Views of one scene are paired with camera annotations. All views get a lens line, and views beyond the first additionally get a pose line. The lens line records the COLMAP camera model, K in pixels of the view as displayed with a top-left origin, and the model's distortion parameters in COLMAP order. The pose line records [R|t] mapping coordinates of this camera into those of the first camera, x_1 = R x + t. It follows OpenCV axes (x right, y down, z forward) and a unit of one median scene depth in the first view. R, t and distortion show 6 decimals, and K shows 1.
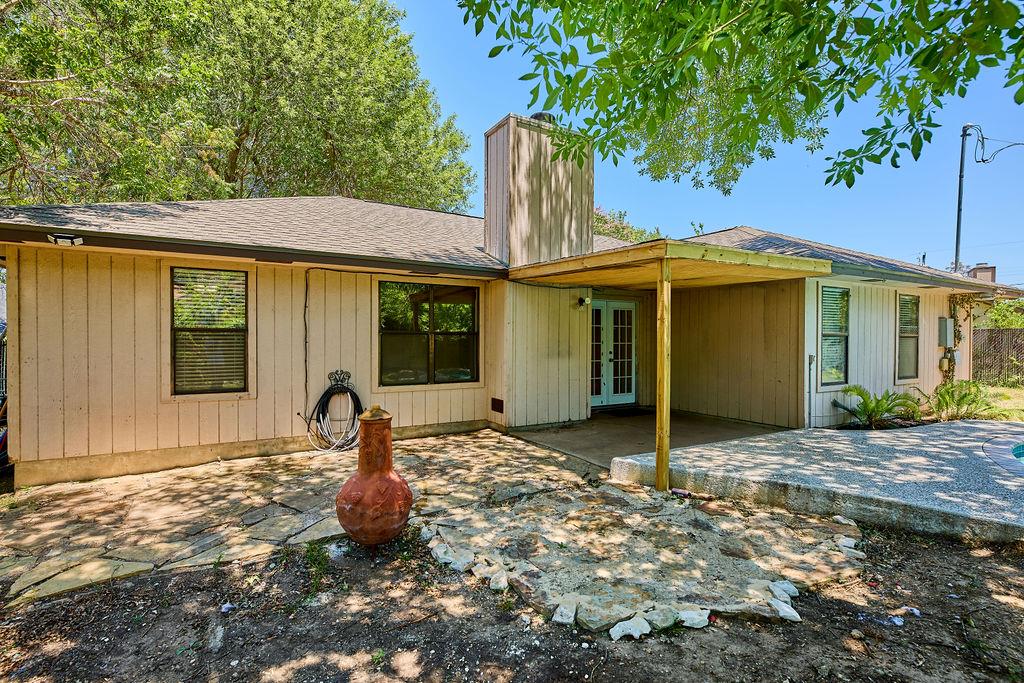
lens RADIAL K [[495.6, 0, 509.9], [0, 495.6, 339.4], [0, 0, 1]] dist [0.013605, -0.000247]
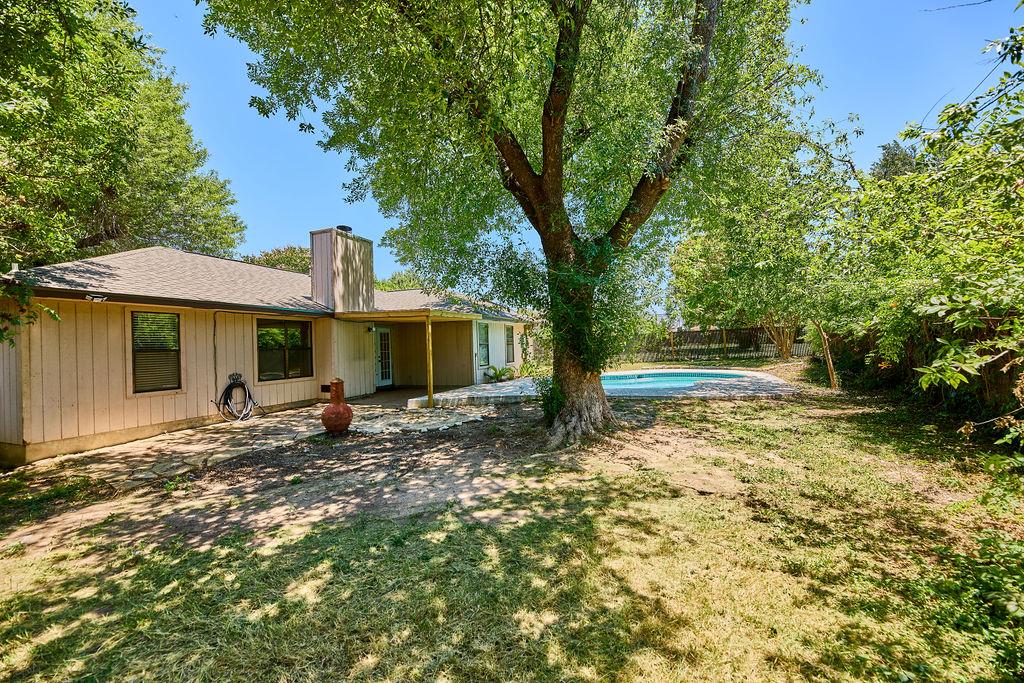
lens RADIAL K [[411.6, 0, 511.8], [0, 411.6, 341.4], [0, 0, 1]] dist [-0.002701, -0.001146]
pose [[0.789210, -0.021108, 0.613760, -0.435963], [0.033032, 0.999421, -0.008104, -0.001625], [-0.613234, 0.026670, 0.789451, -0.611814]]
